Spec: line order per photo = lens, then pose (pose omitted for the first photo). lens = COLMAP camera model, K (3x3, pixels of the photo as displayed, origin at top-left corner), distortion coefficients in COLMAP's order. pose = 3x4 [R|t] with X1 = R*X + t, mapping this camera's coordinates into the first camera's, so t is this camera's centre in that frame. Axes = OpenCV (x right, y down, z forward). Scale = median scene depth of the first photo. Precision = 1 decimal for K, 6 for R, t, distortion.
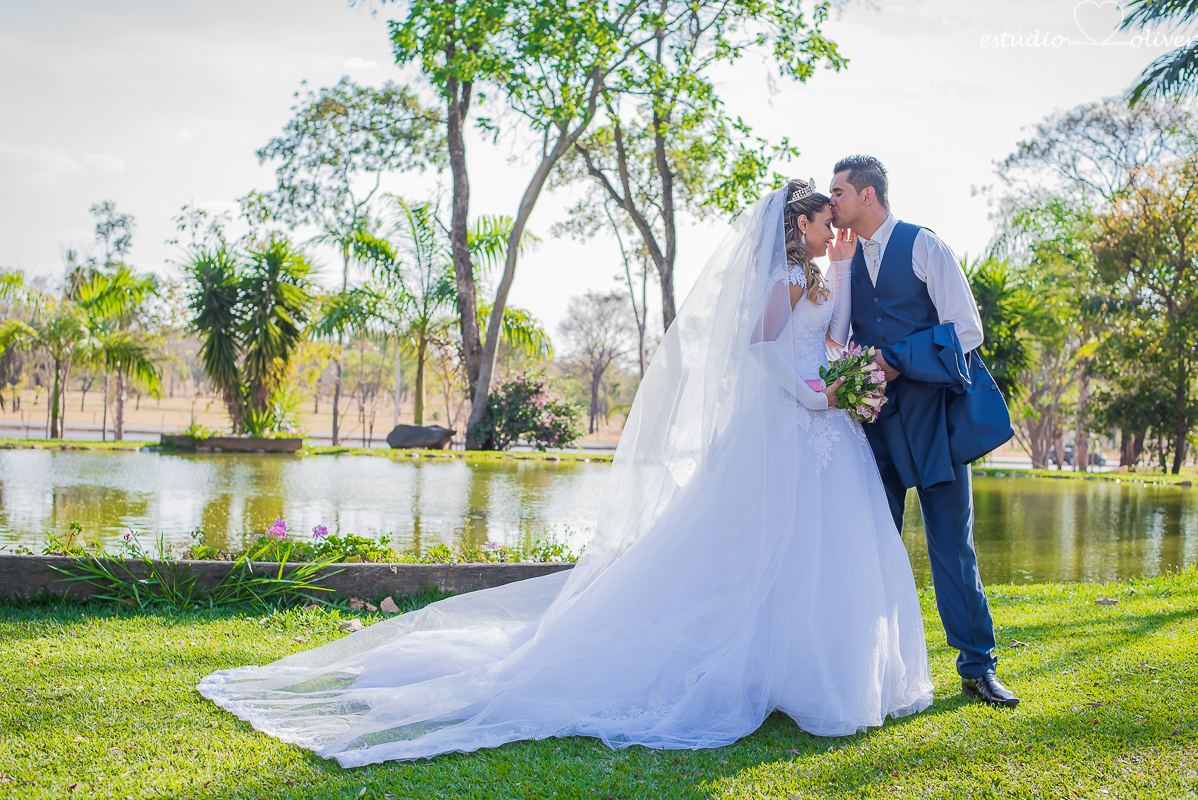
lens RADIAL K [[1857.3, 0, 601.3], [0, 1857.3, 387.2], [0, 0, 1]] dist [-0.108711, 0.039336]
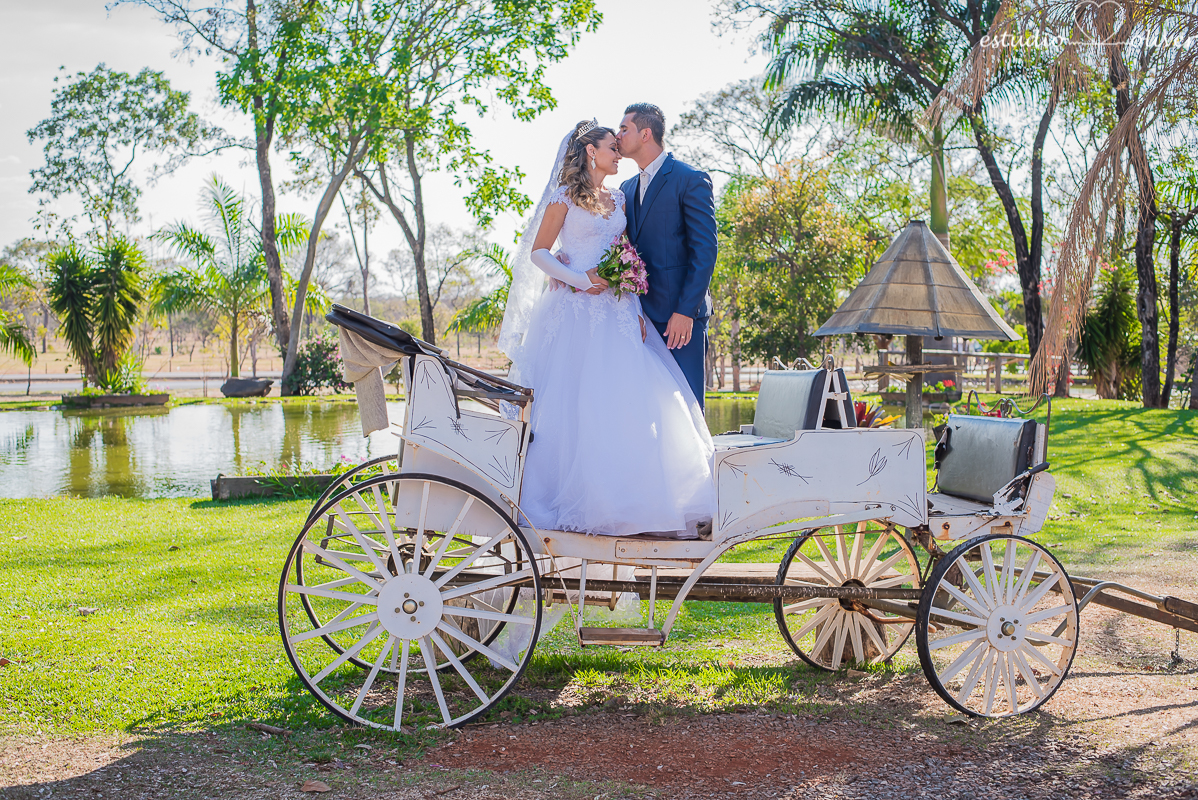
lens RADIAL K [[1756.4, 0, 599.0], [0, 1756.4, 400.0], [0, 0, 1]] dist [-0.101683, 0.064082]
pose [[0.984840, -0.044350, 0.167703, -0.057083], [0.035084, 0.997711, 0.057816, -0.026727], [-0.169883, -0.051055, 0.984141, -0.271776]]
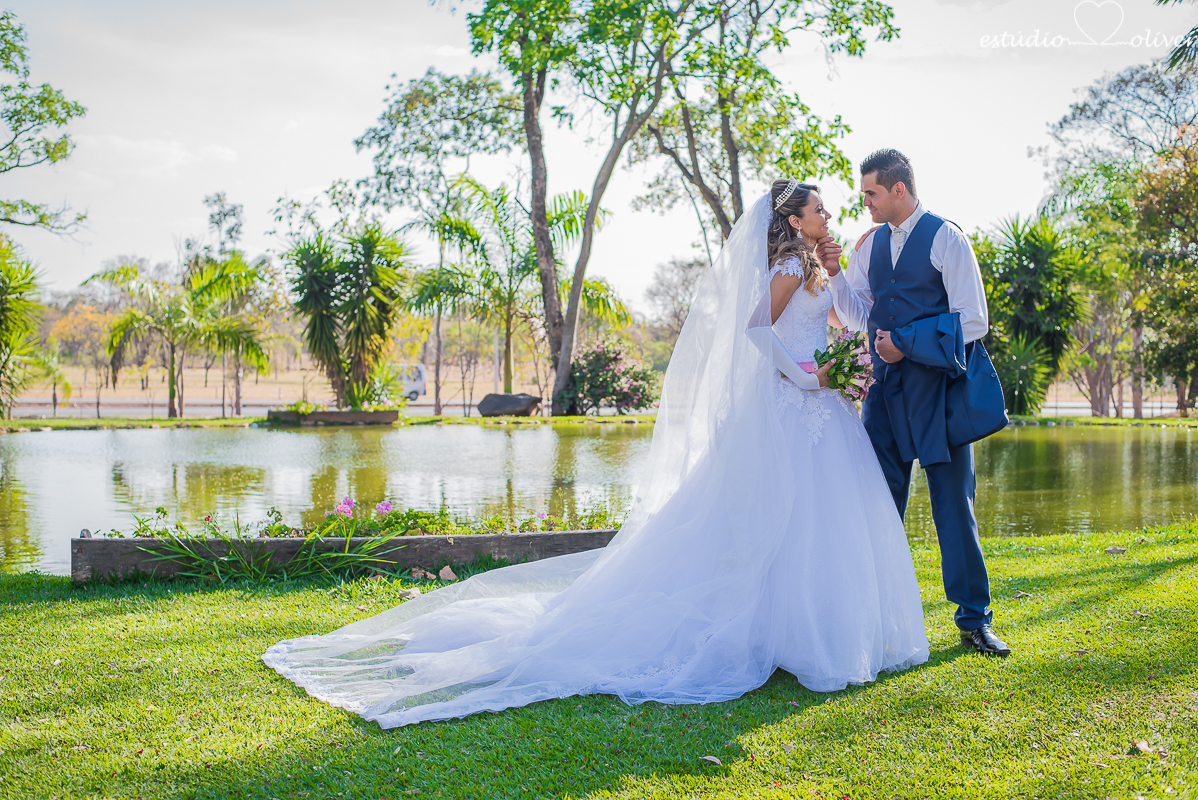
lens RADIAL K [[1745.4, 0, 597.4], [0, 1745.4, 396.1], [0, 0, 1]] dist [-0.109850, 0.000287]
pose [[0.997996, -0.032255, -0.054437, 0.008474], [0.033719, 0.999088, 0.026190, -0.002813], [0.053543, -0.027973, 0.998174, -0.005432]]
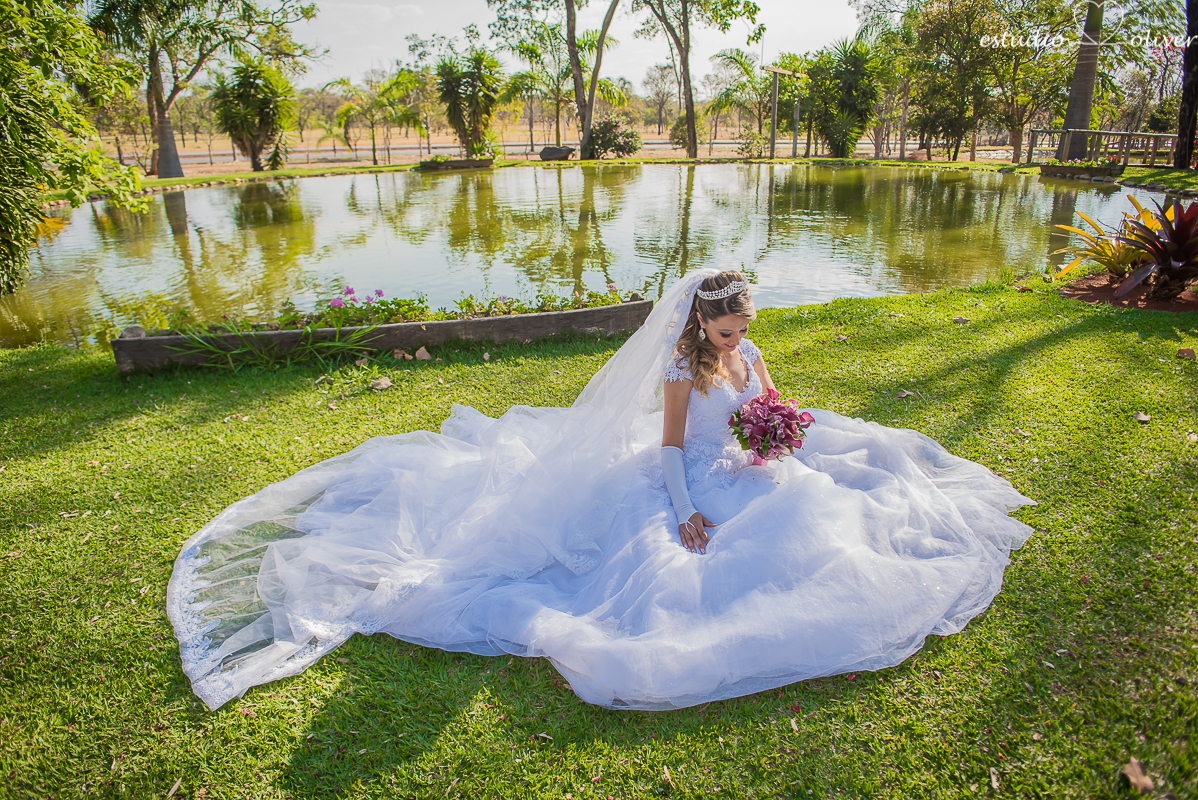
lens RADIAL K [[830.1, 0, 599.0], [0, 830.1, 400.0], [0, 0, 1]] dist [-0.133023, 0.105532]
pose [[0.995739, -0.020950, -0.089800, 0.016841], [0.049662, 0.942386, 0.330821, -0.010815], [0.077695, -0.333871, 0.939411, 0.109411]]
